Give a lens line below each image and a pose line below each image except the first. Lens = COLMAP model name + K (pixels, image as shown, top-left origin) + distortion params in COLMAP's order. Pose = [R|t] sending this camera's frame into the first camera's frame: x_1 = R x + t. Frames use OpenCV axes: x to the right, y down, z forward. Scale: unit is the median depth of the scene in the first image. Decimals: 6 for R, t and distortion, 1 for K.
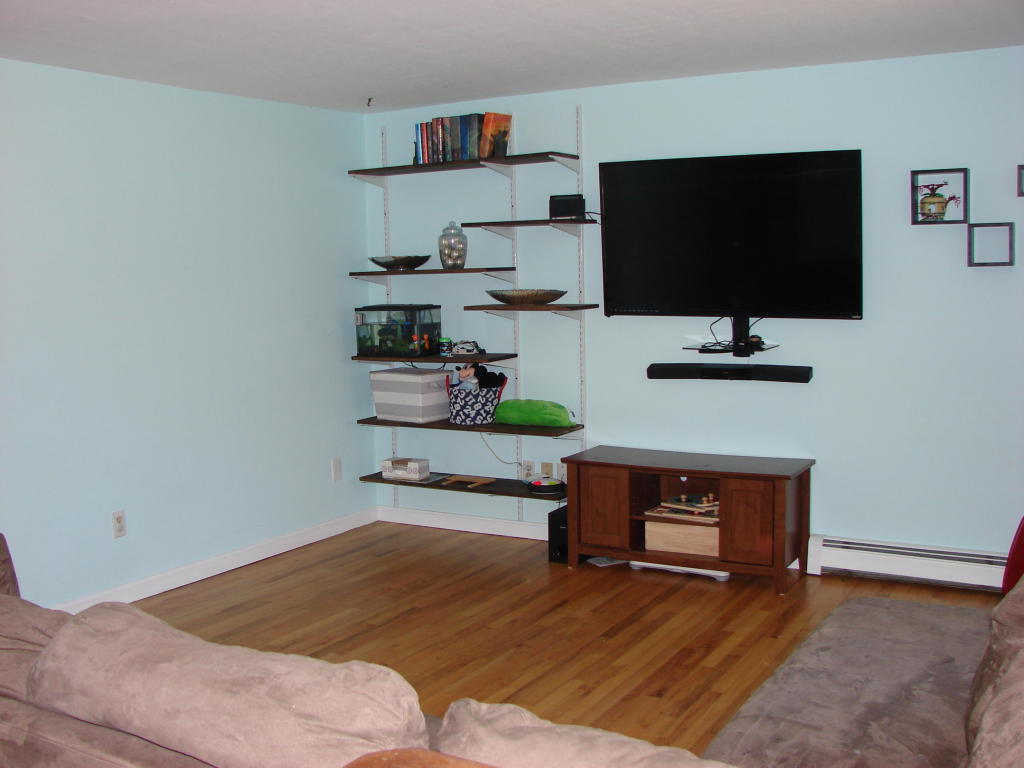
lens RADIAL K [[1117.3, 0, 509.2], [0, 1117.3, 387.0], [0, 0, 1]] dist [-0.104022, 0.000000]
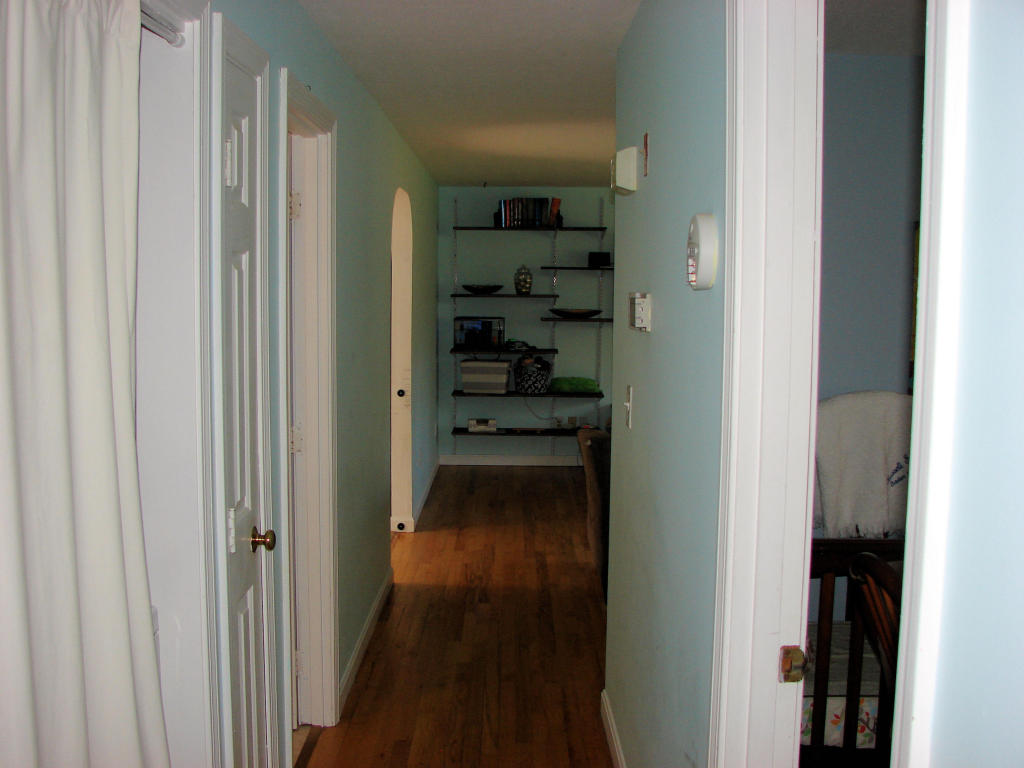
lens RADIAL K [[1117.3, 0, 513.3], [0, 1117.3, 383.6], [0, 0, 1]] dist [-0.104022, 0.000000]
pose [[0.867312, -0.019611, 0.497379, -0.866963], [0.020994, 0.999776, 0.002811, 0.014699], [-0.497322, 0.008004, 0.867529, -0.360730]]
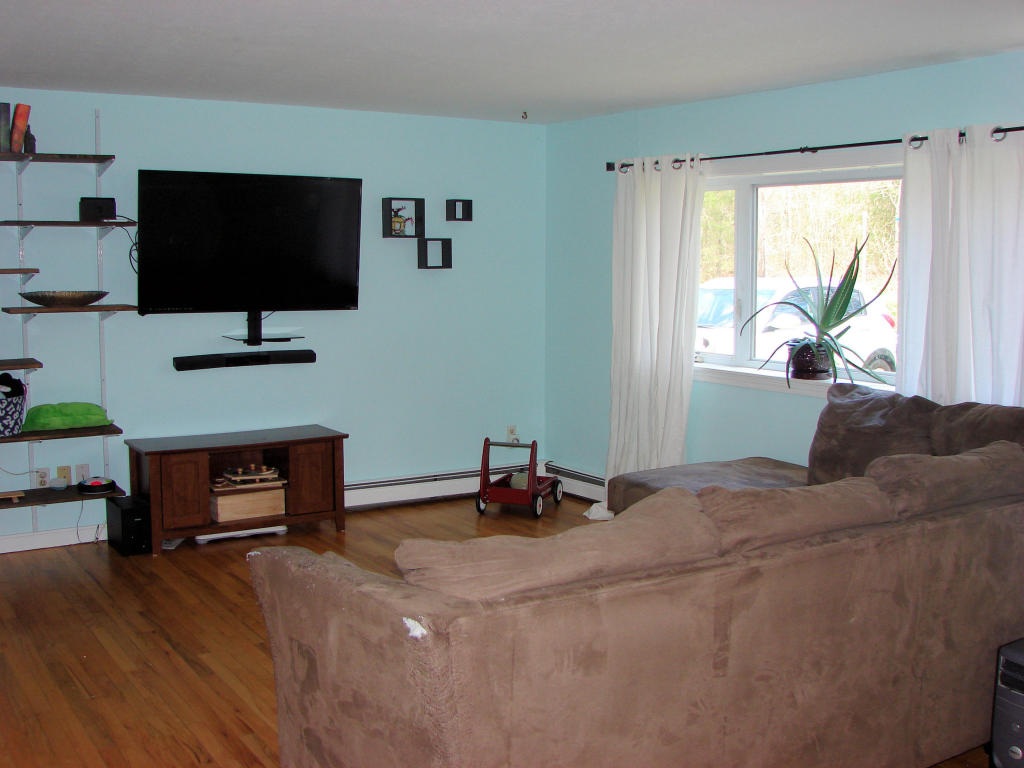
lens RADIAL K [[1117.3, 0, 506.2], [0, 1117.3, 389.1], [0, 0, 1]] dist [-0.104022, 0.000000]
pose [[0.471267, -0.087007, 0.877689, -0.653153], [0.080722, 0.995201, 0.055313, -0.023082], [-0.878289, 0.044782, 0.476028, 0.198005]]
